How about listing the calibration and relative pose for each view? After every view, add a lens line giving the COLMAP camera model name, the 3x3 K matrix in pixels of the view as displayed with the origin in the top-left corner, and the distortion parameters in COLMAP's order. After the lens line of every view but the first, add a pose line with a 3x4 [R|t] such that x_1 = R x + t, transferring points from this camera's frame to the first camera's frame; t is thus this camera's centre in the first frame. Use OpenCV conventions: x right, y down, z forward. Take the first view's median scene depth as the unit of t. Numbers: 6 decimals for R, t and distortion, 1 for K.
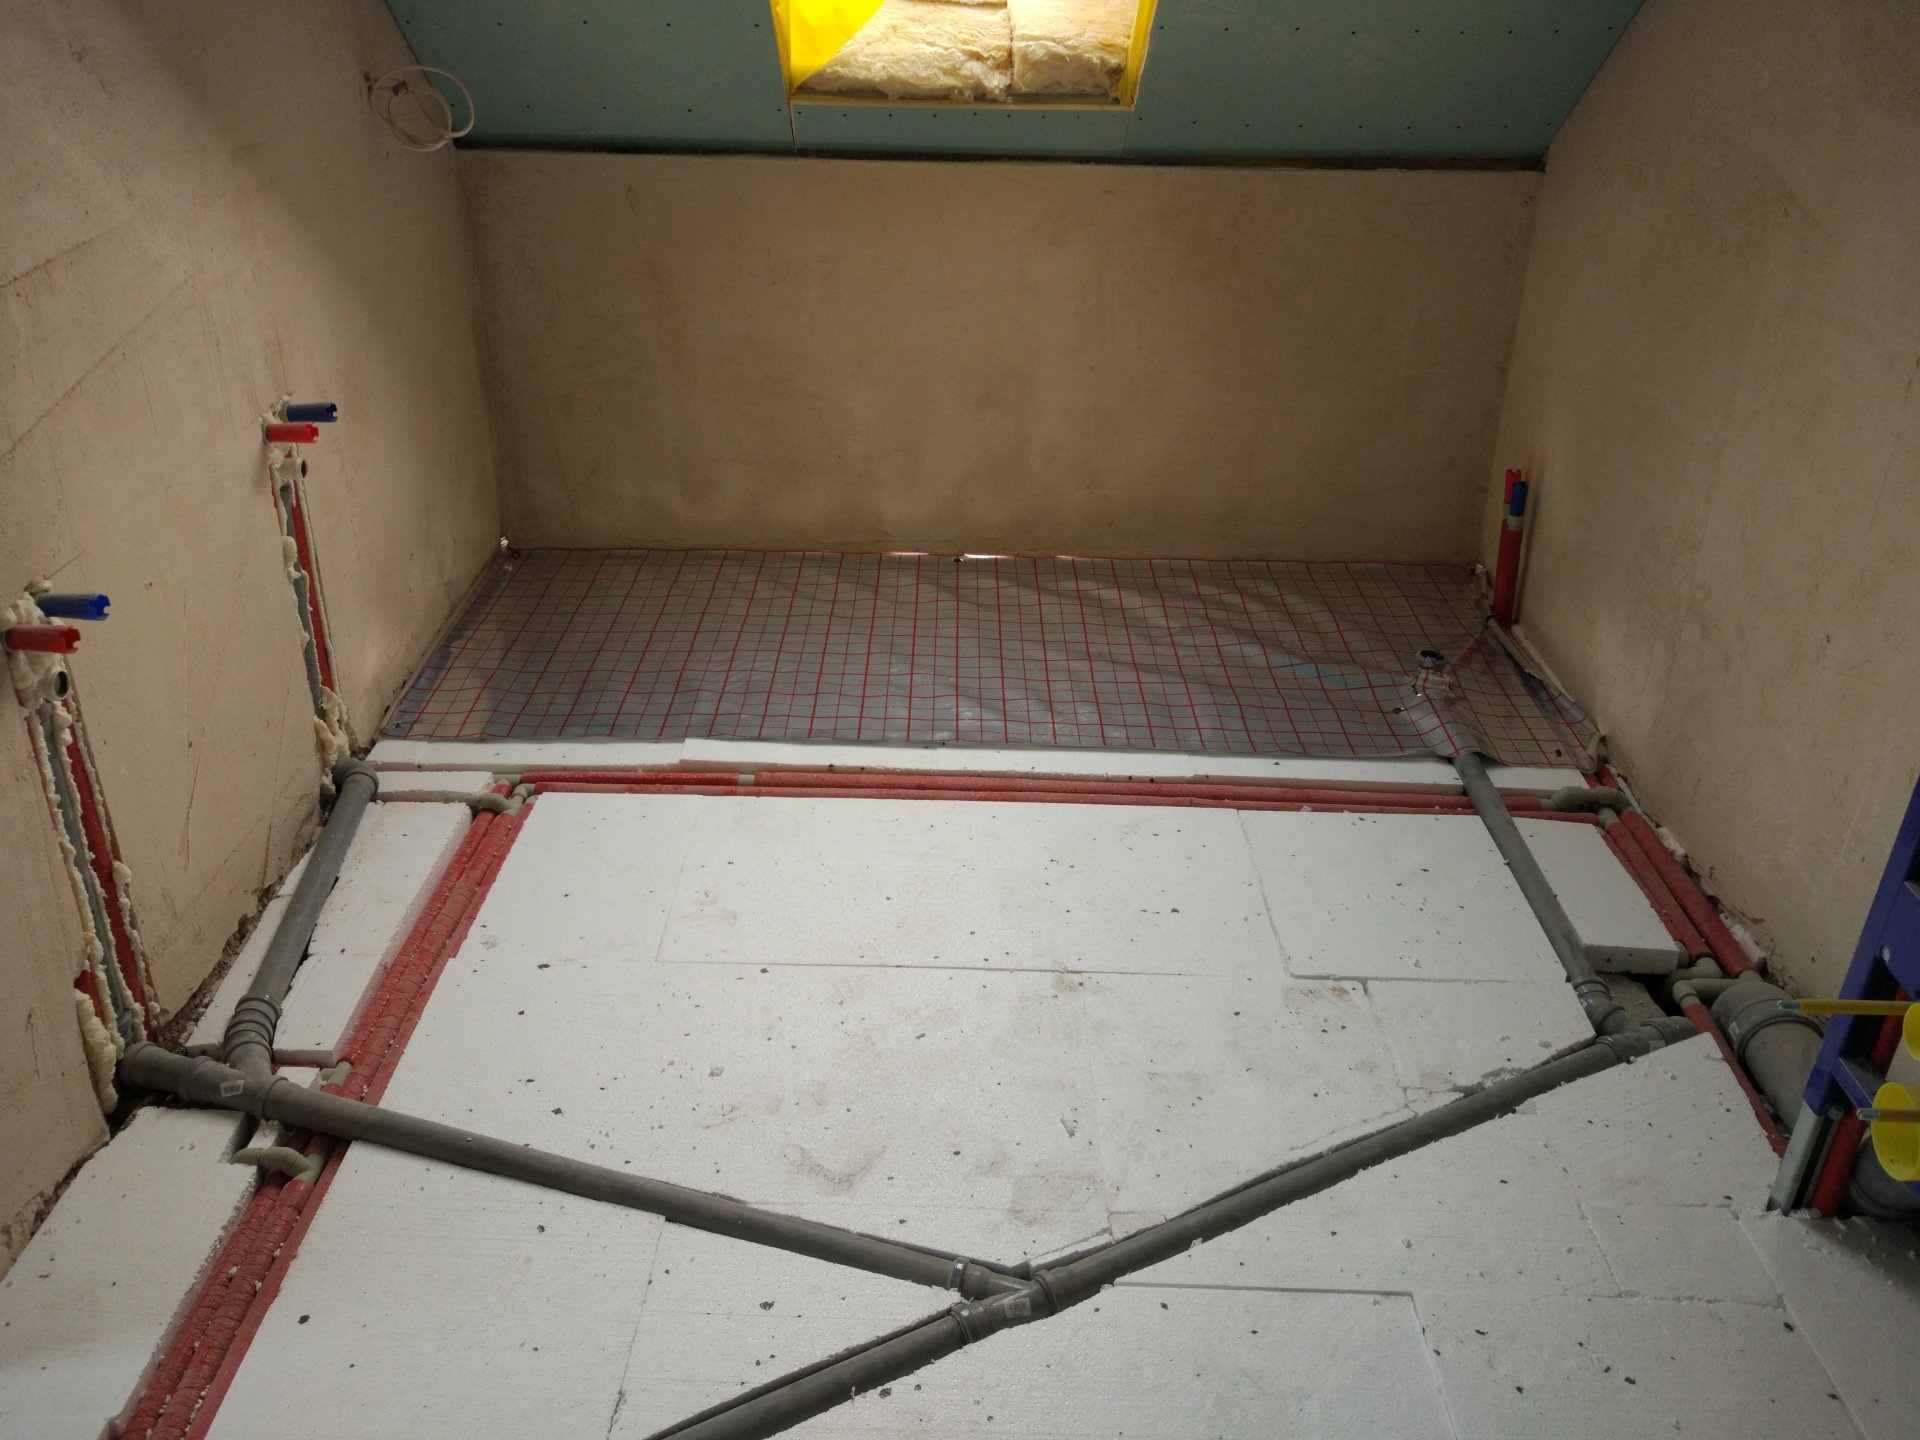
lens RADIAL K [[1637.7, 0, 956.7], [0, 1637.7, 646.9], [0, 0, 1]] dist [0.076715, -0.122360]
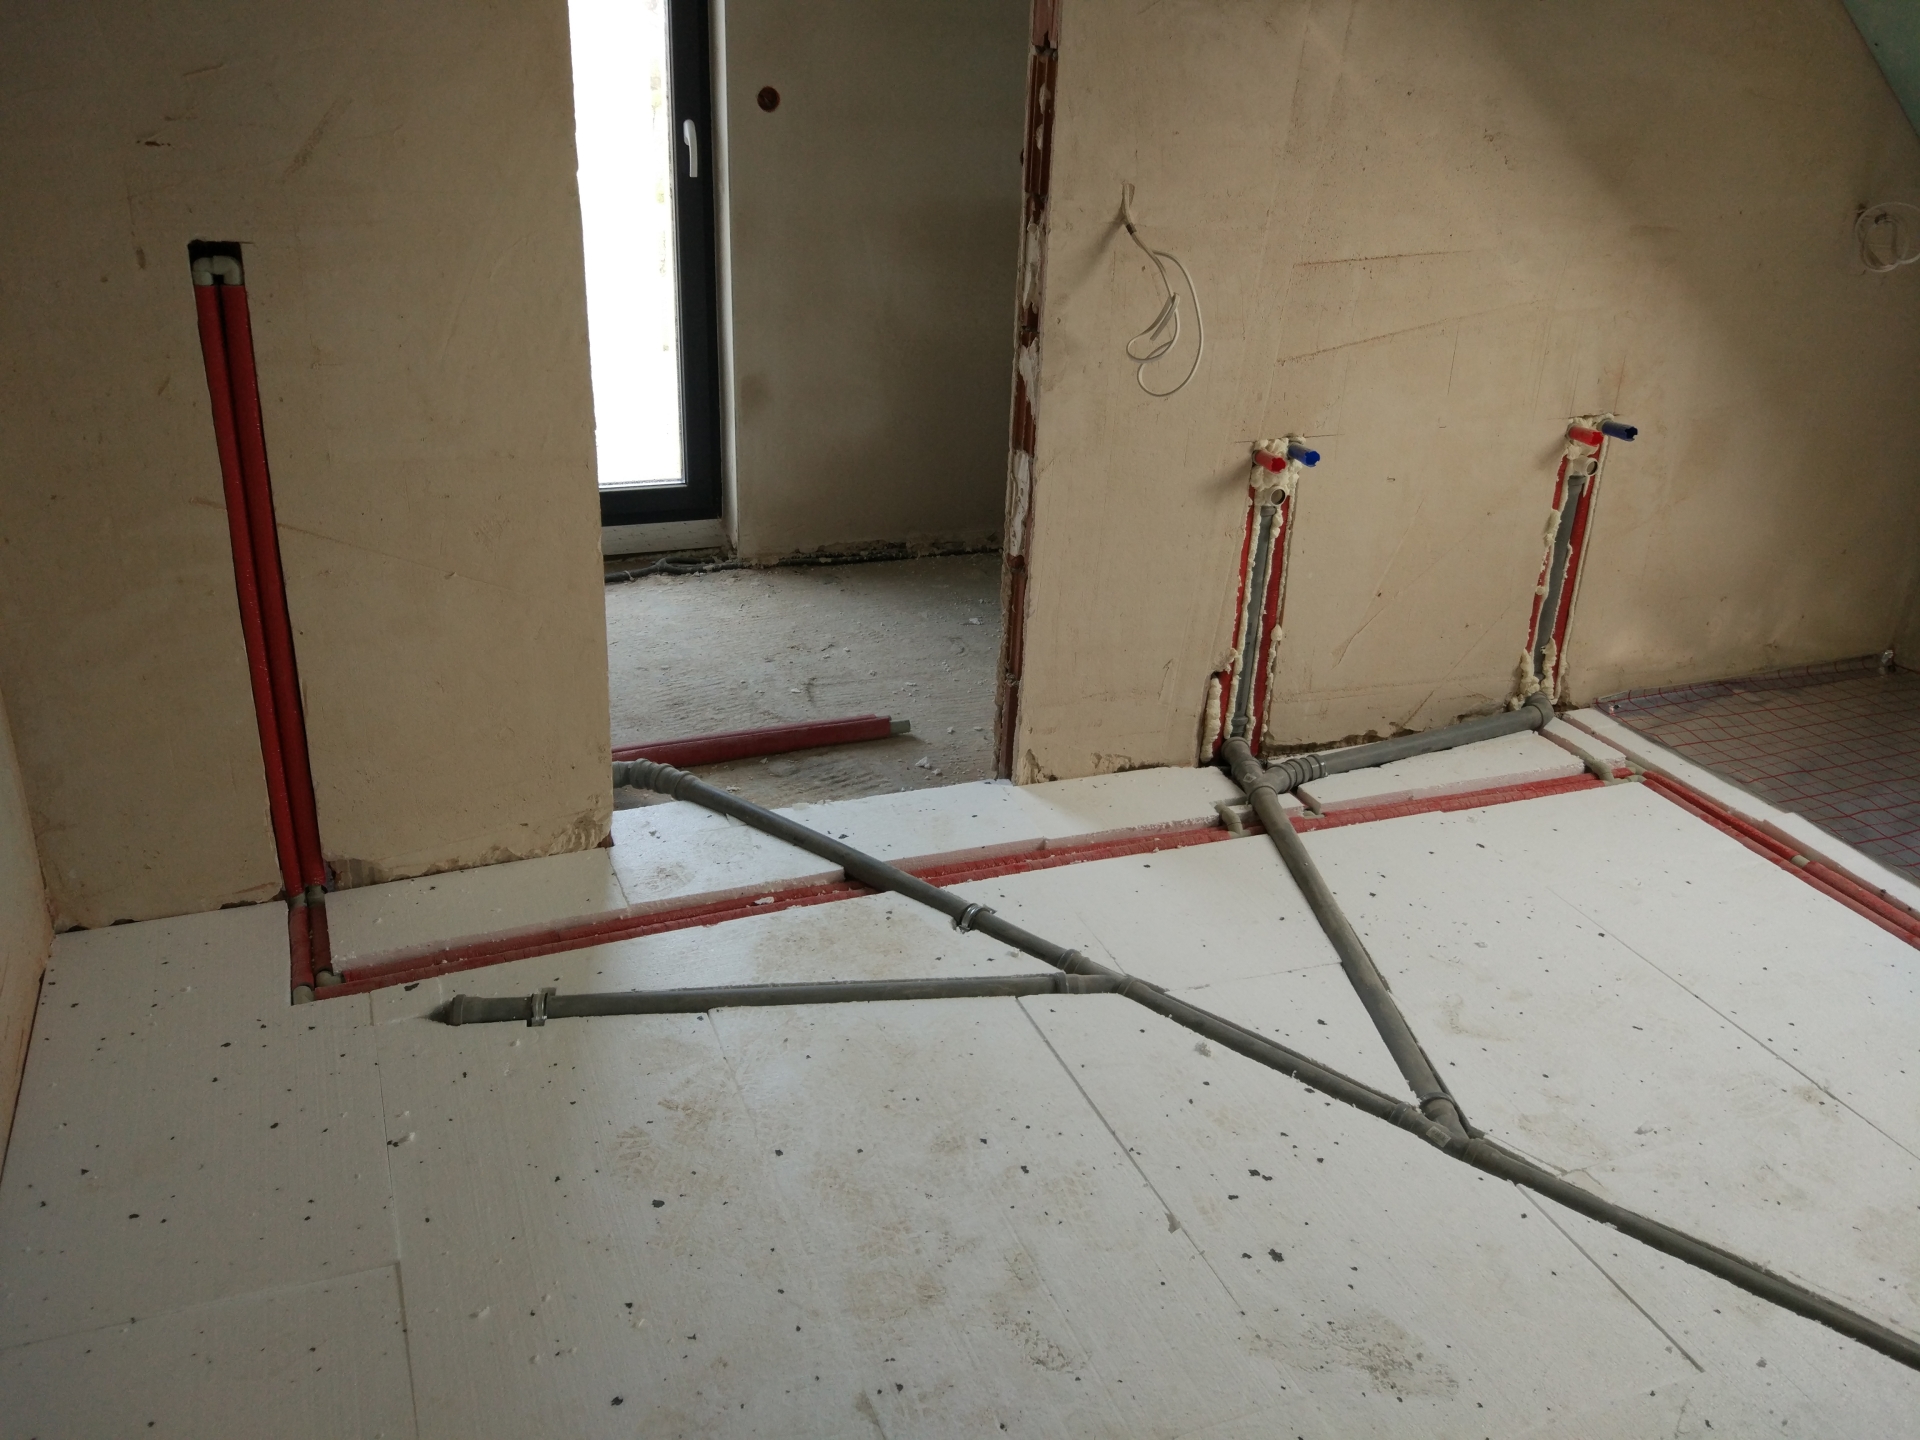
lens RADIAL K [[1637.7, 0, 956.7], [0, 1637.7, 646.9], [0, 0, 1]] dist [0.076715, -0.122360]
pose [[0.394660, 0.353806, -0.847977, 0.609707], [-0.427245, 0.887714, 0.171541, 0.008894], [0.813453, 0.294593, 0.501507, -0.025041]]
